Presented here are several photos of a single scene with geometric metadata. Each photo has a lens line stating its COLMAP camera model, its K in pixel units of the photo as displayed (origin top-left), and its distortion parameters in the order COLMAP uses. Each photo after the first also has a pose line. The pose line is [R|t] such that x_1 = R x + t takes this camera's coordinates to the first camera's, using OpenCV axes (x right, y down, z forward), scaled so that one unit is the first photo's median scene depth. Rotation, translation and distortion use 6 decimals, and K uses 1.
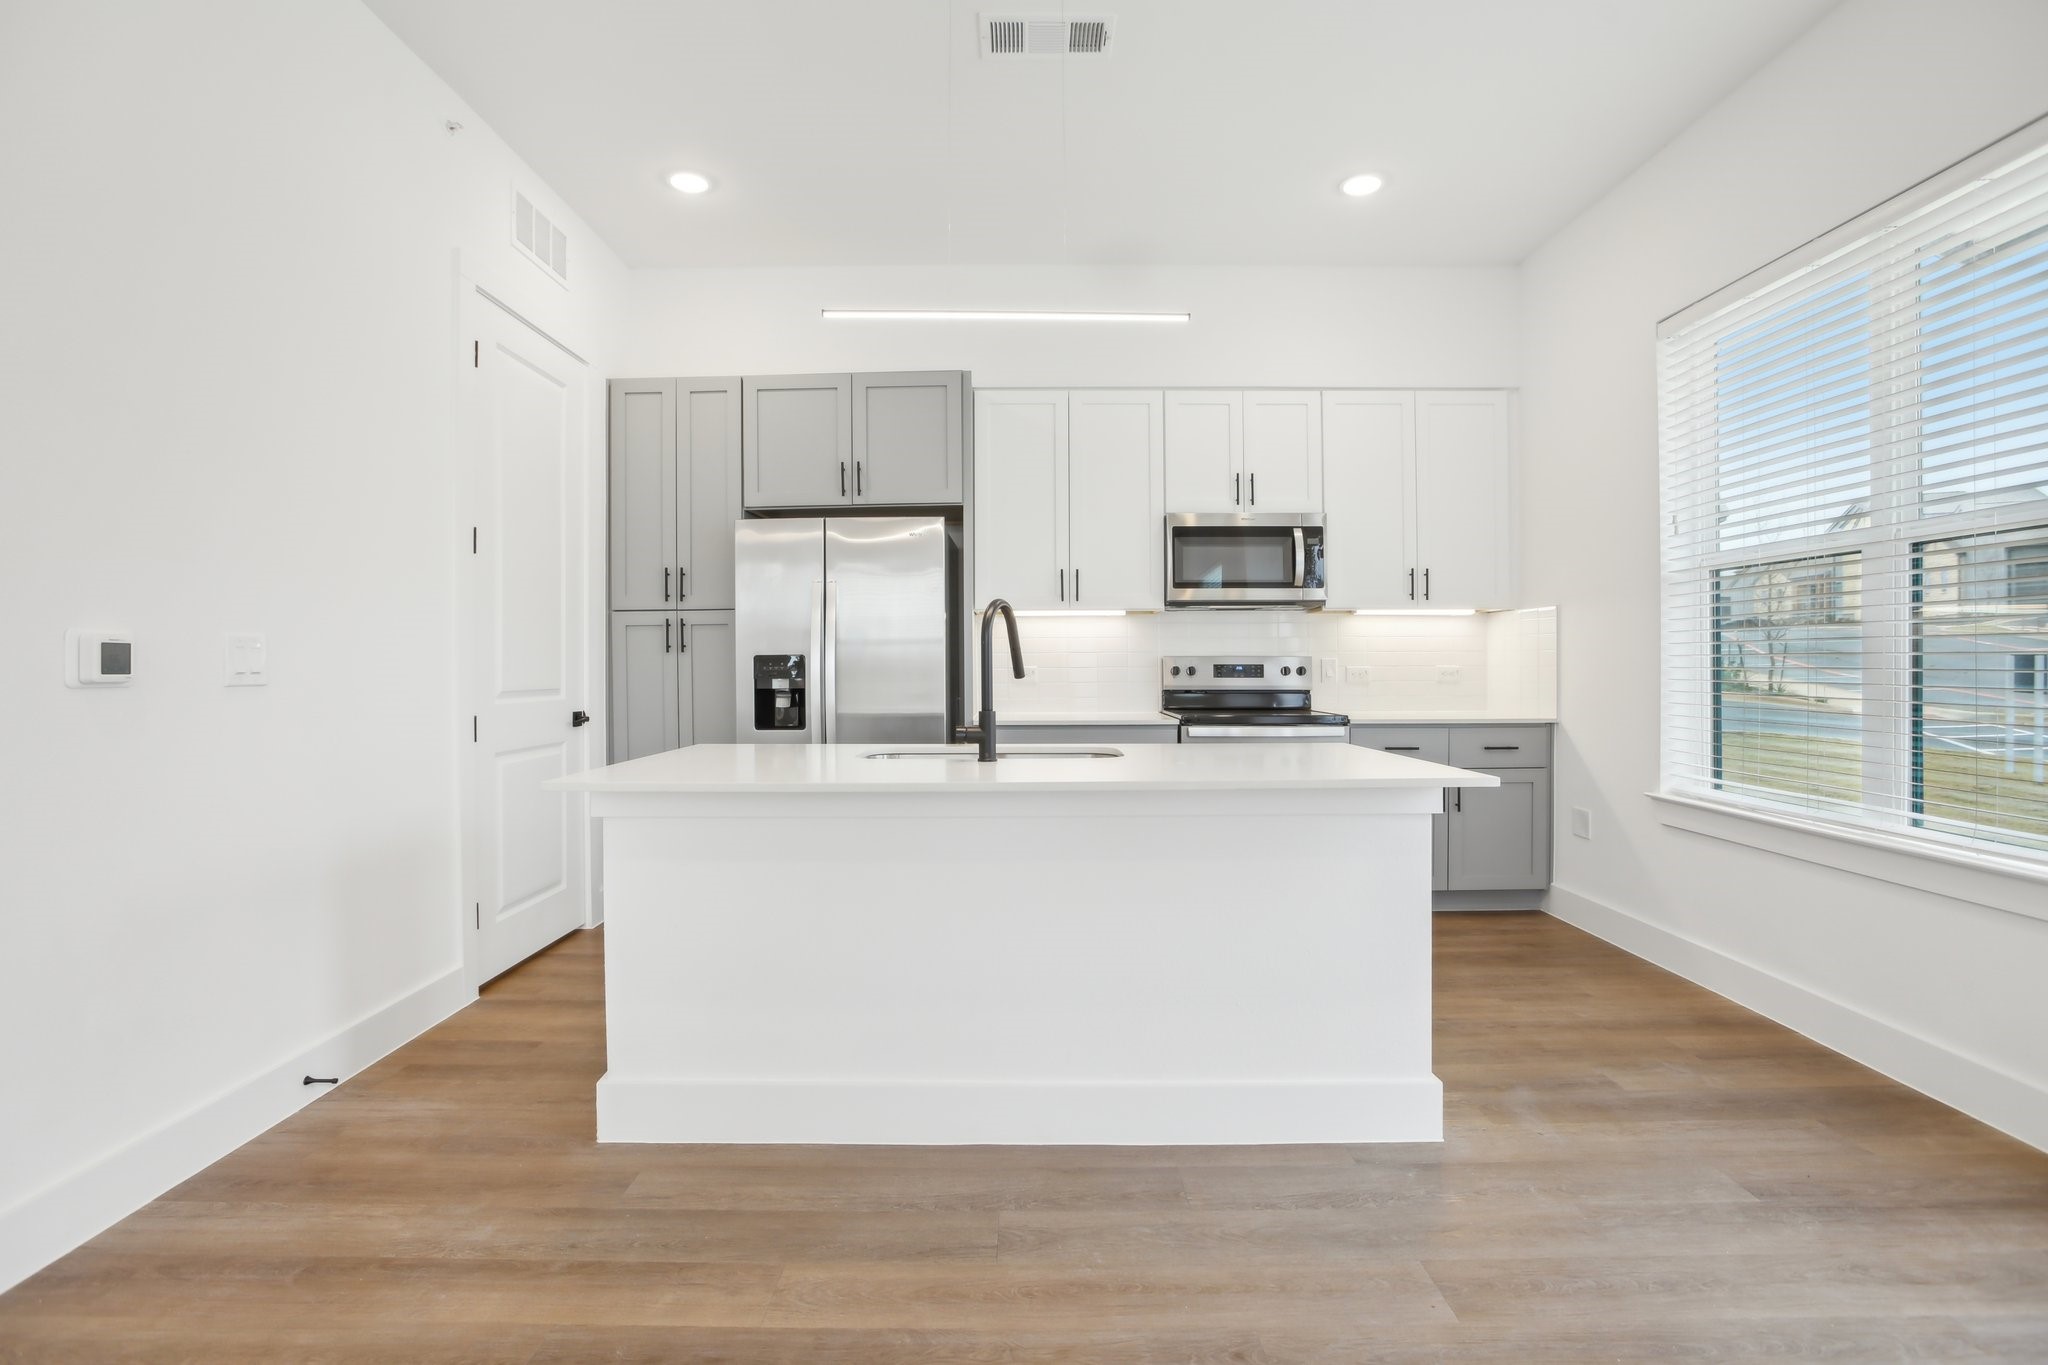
lens RADIAL K [[960.5, 0, 1024.4], [0, 960.5, 667.2], [0, 0, 1]] dist [-0.066730, 0.029779]
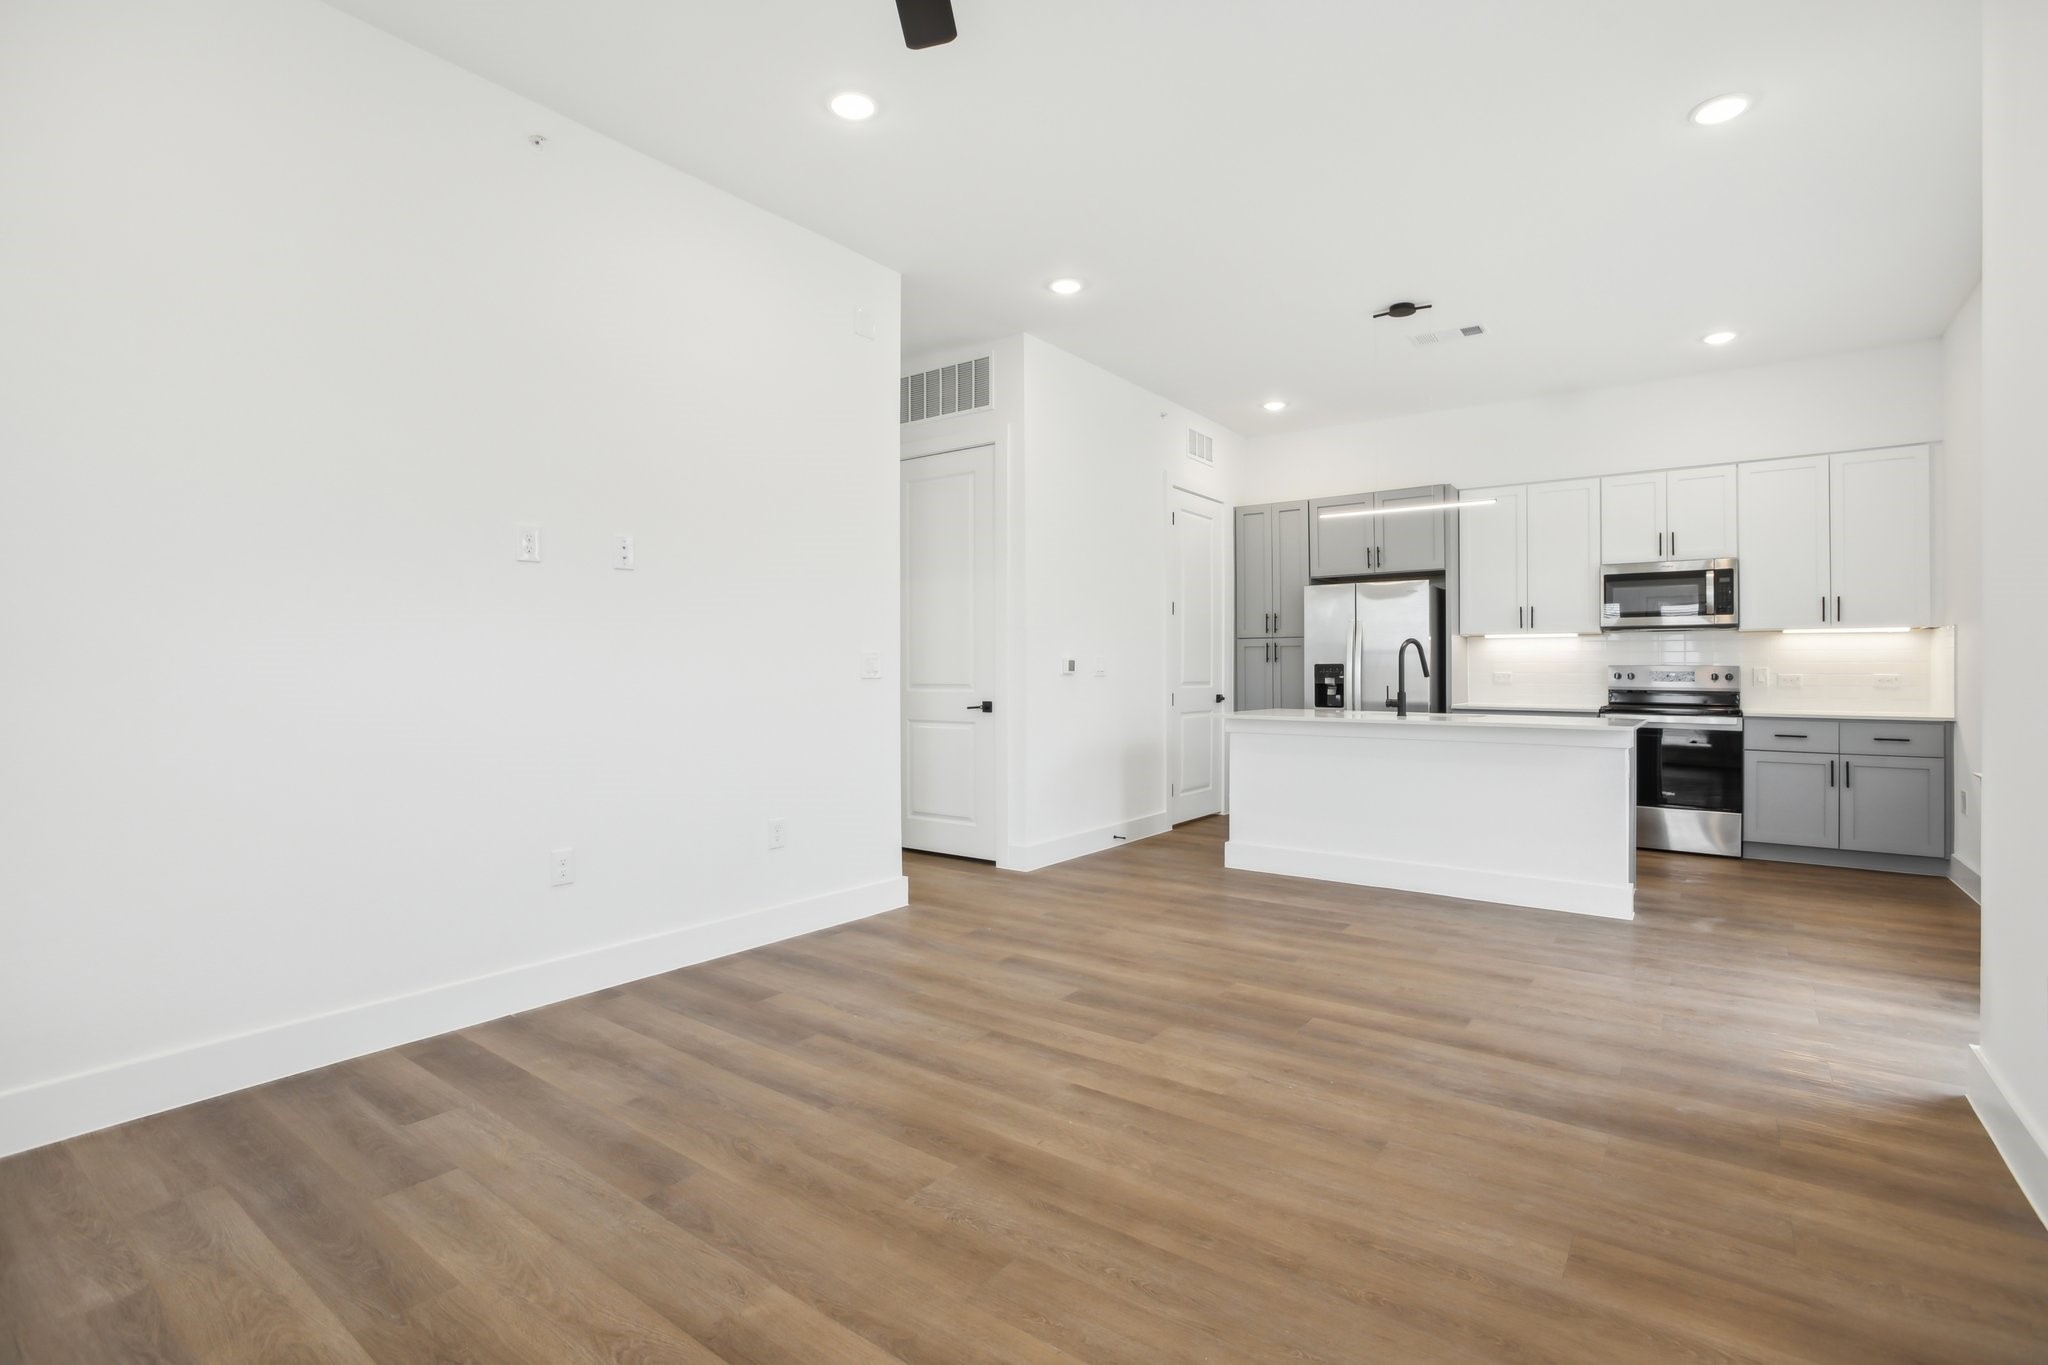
lens RADIAL K [[960.5, 0, 1024.4], [0, 960.5, 667.2], [0, 0, 1]] dist [-0.066730, 0.029779]
pose [[0.804341, 0.004507, -0.594151, 0.307025], [-0.008139, 0.999961, -0.003433, 0.003222], [0.594112, 0.007597, 0.804346, -0.671204]]
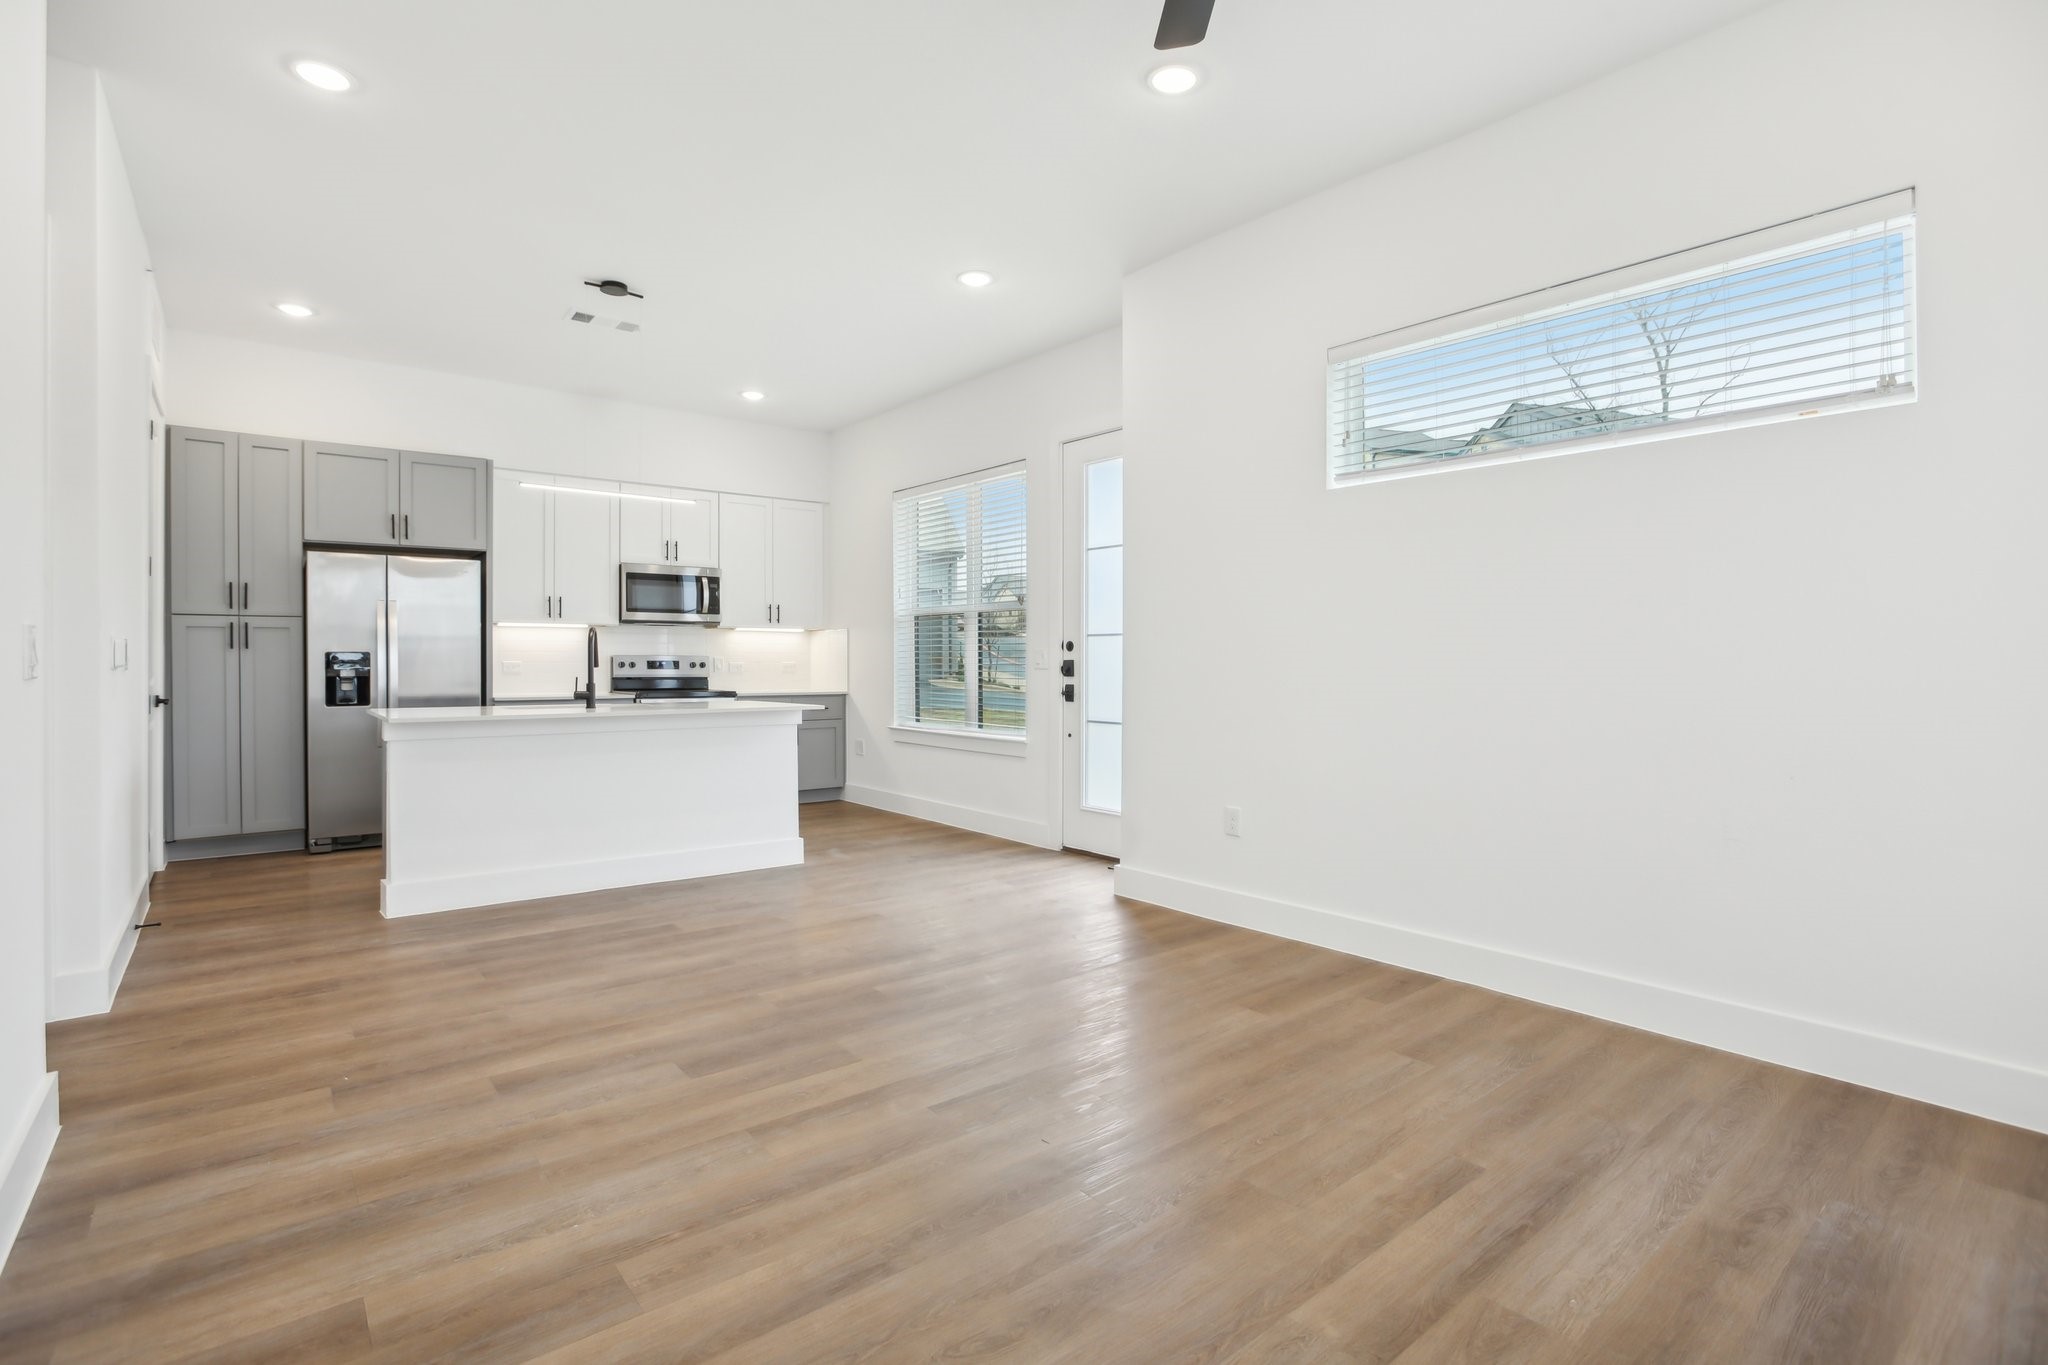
lens RADIAL K [[960.5, 0, 1024.4], [0, 960.5, 667.2], [0, 0, 1]] dist [-0.066730, 0.029779]
pose [[0.770903, 0.002122, 0.636950, -0.347385], [-0.004332, 0.999989, 0.001912, 0.002385], [-0.636938, -0.004233, 0.770903, -0.638407]]
